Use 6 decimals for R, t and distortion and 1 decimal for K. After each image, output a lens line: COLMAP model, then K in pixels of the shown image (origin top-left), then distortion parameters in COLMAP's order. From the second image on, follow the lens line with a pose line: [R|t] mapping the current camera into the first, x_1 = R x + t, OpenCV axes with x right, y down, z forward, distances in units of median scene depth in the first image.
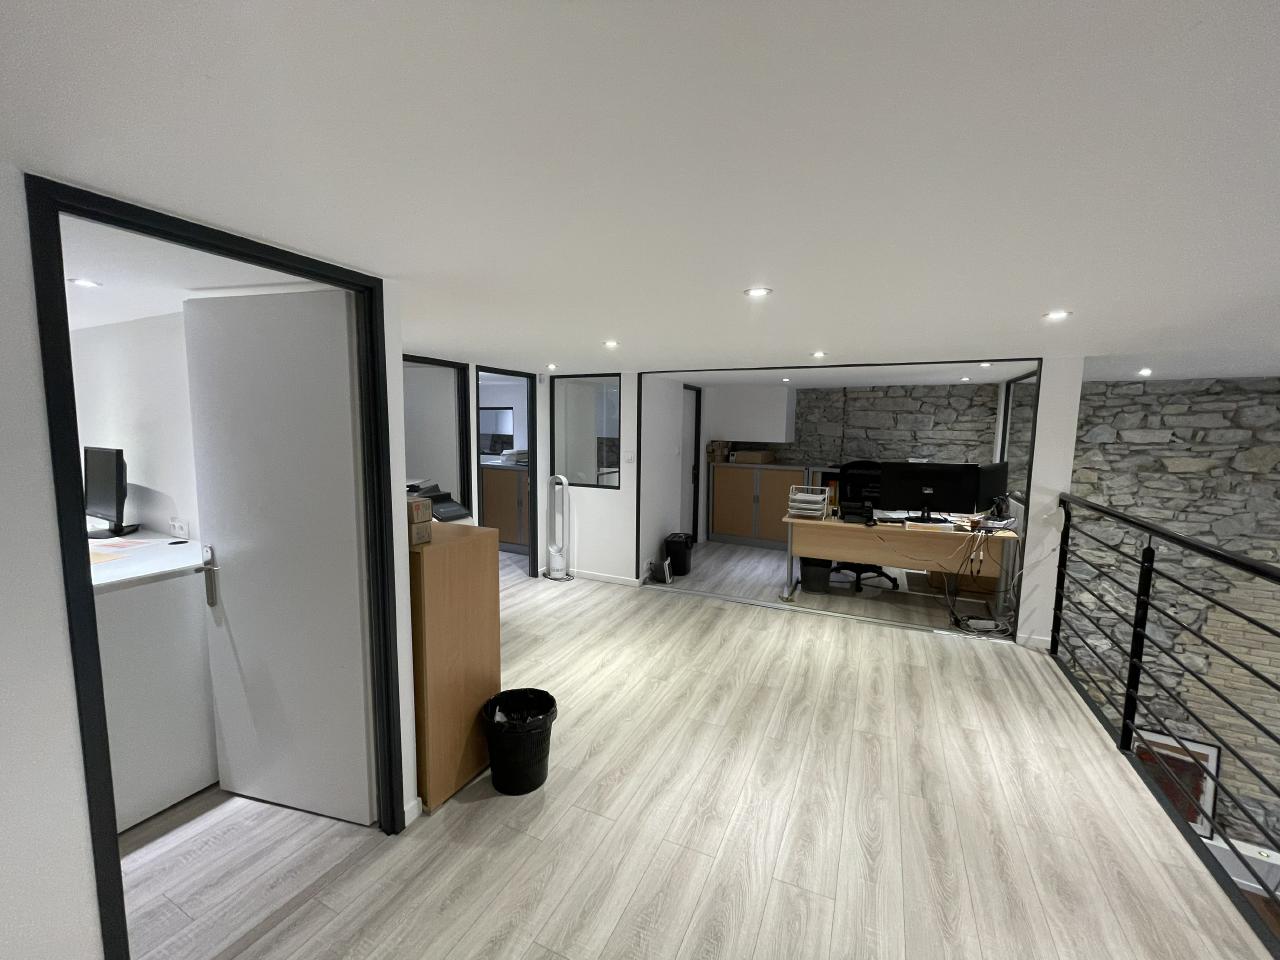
lens RADIAL K [[520.9, 0, 639.3], [0, 520.9, 479.9], [0, 0, 1]] dist [-0.002021, 0.000334]
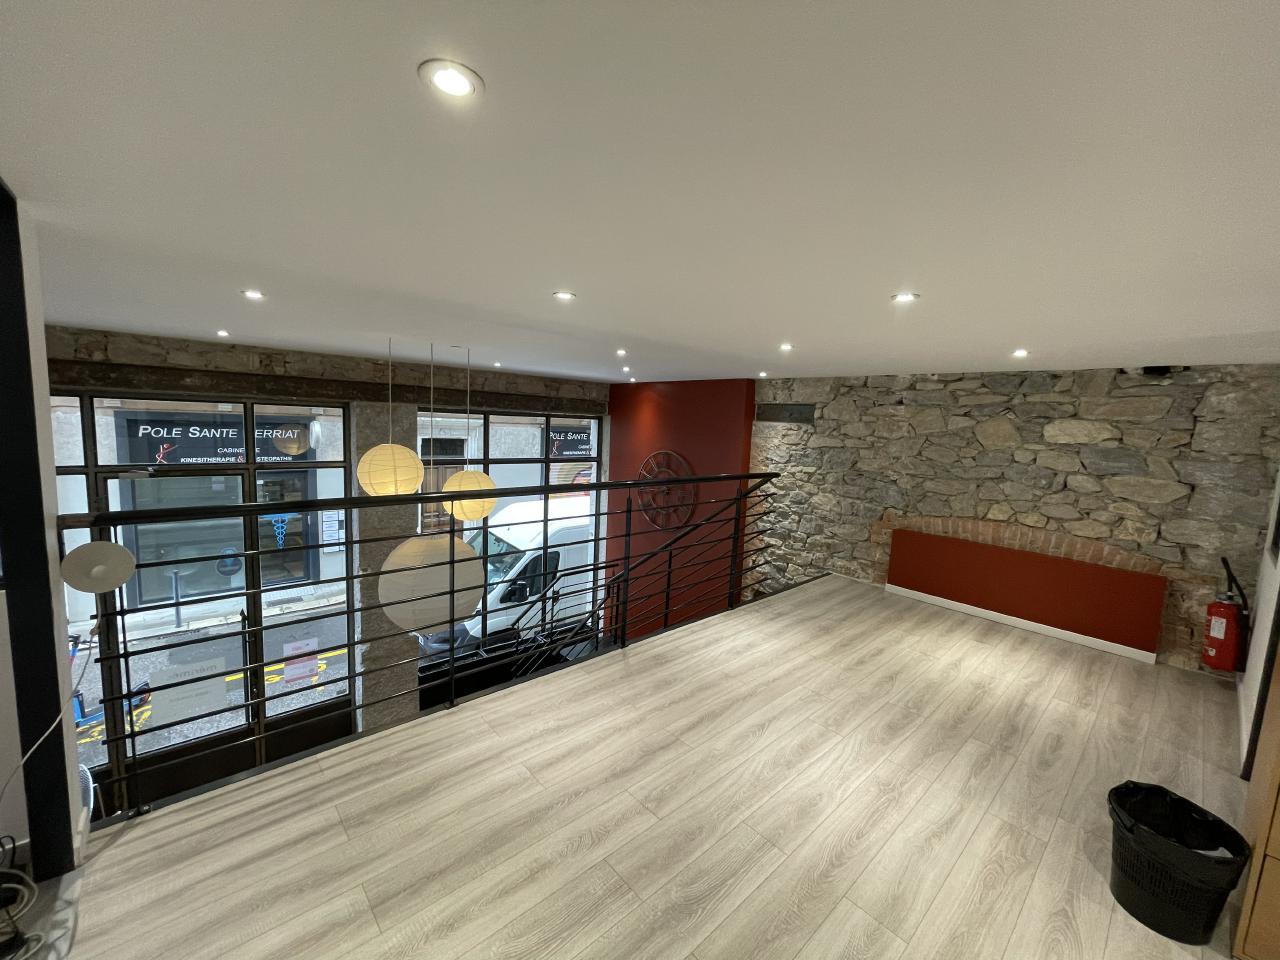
lens RADIAL K [[520.9, 0, 640.0], [0, 520.9, 481.3], [0, 0, 1]] dist [-0.002021, 0.000334]
pose [[-0.924046, -0.104456, 0.367734, 0.163473], [-0.022049, 0.974906, 0.221522, -0.117706], [-0.381646, 0.196589, -0.903161, 1.205523]]
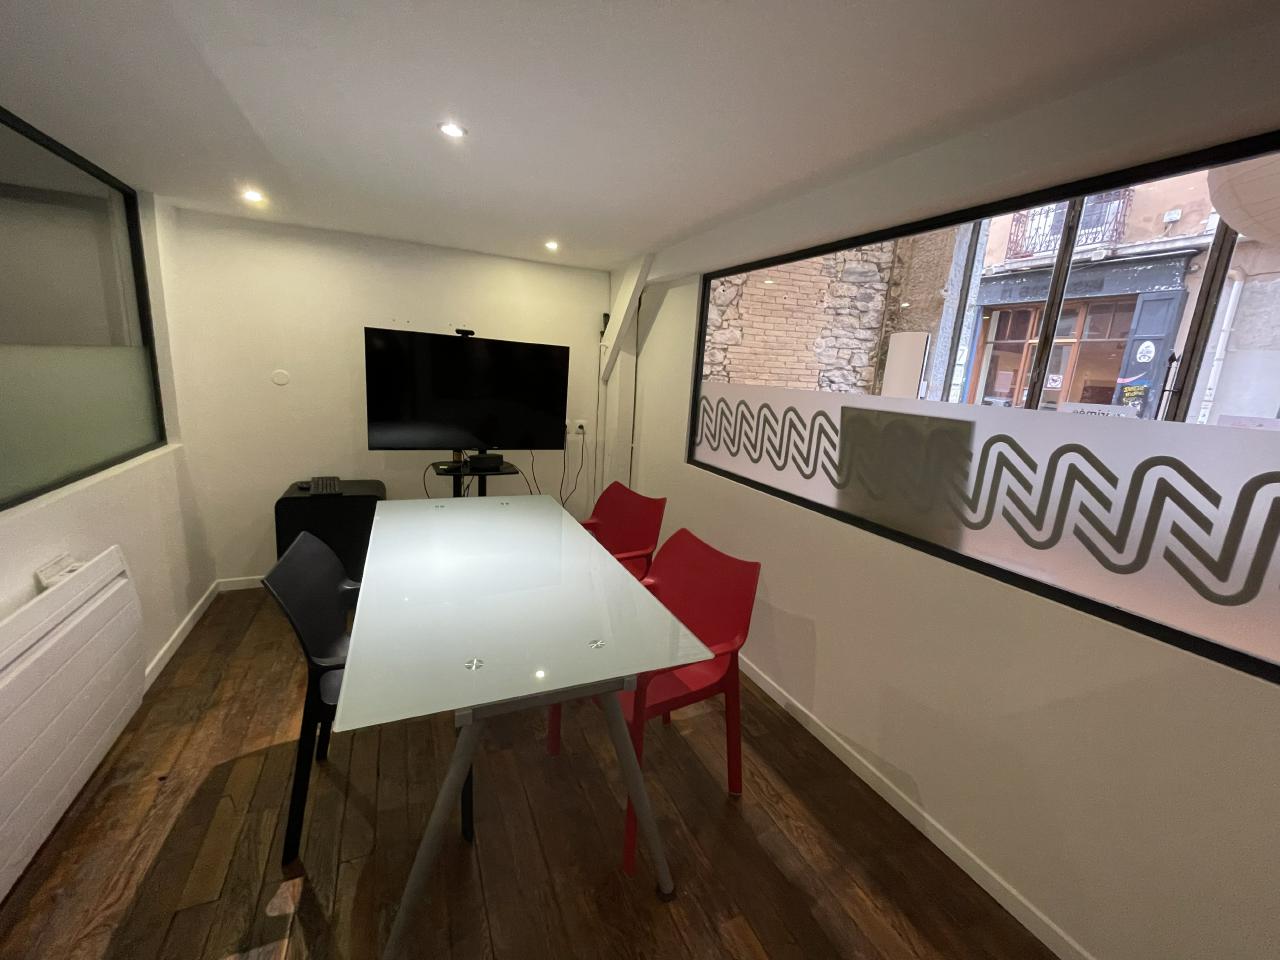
lens RADIAL K [[520.9, 0, 642.3], [0, 520.9, 478.8], [0, 0, 1]] dist [-0.002021, 0.000334]
pose [[0.641172, -0.126539, 0.756893, 0.048809], [0.023477, 0.989084, 0.145470, 0.631920], [-0.767038, -0.075502, 0.637143, 0.522654]]
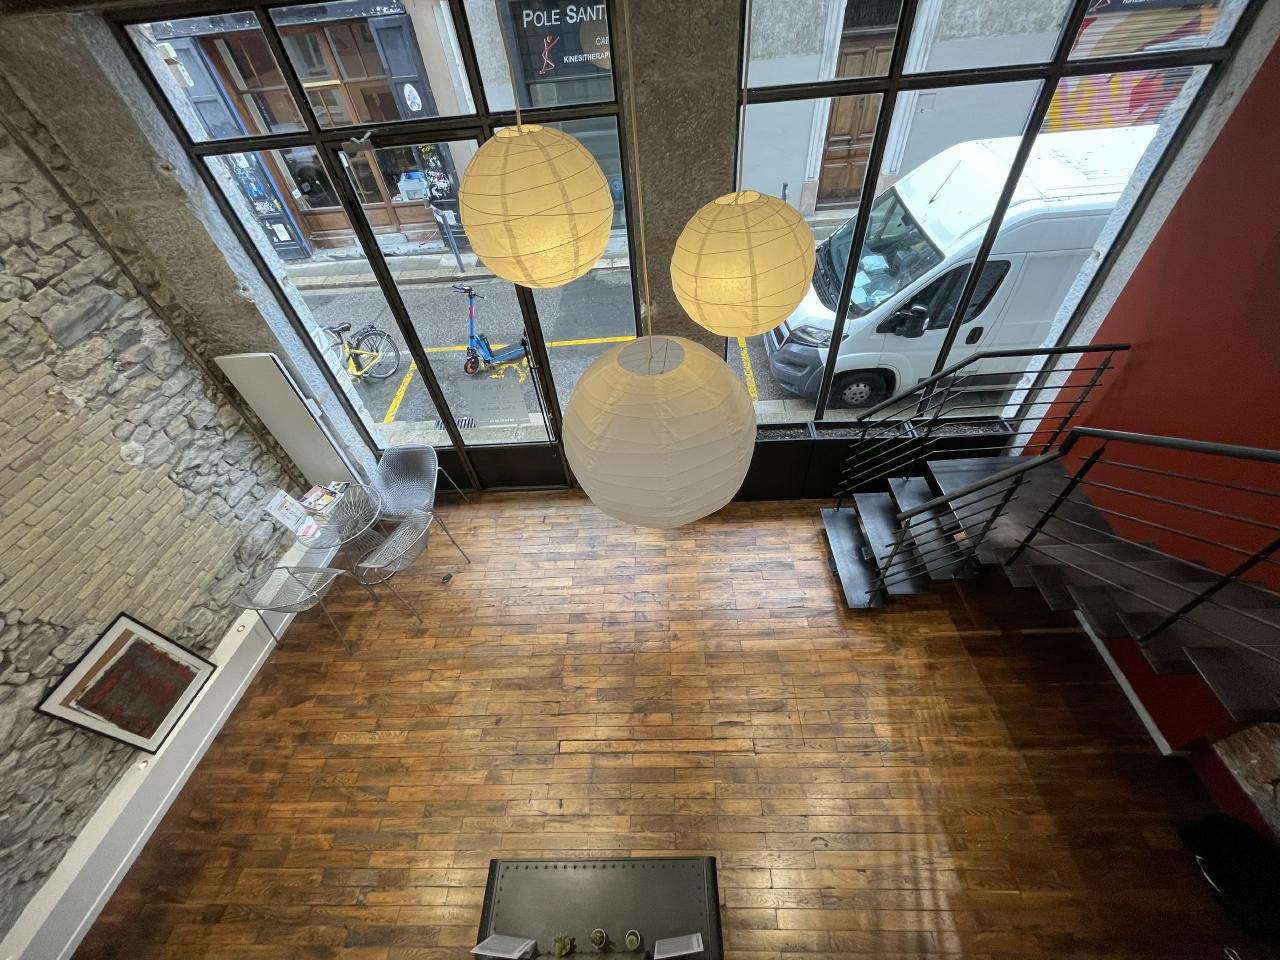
lens RADIAL K [[520.9, 0, 637.3], [0, 520.9, 473.6], [0, 0, 1]] dist [-0.002021, 0.000334]
pose [[-0.407849, -0.639762, 0.651432, 0.573422], [0.181117, 0.642604, 0.744485, -0.049380], [-0.894906, 0.421622, -0.146213, 0.453981]]
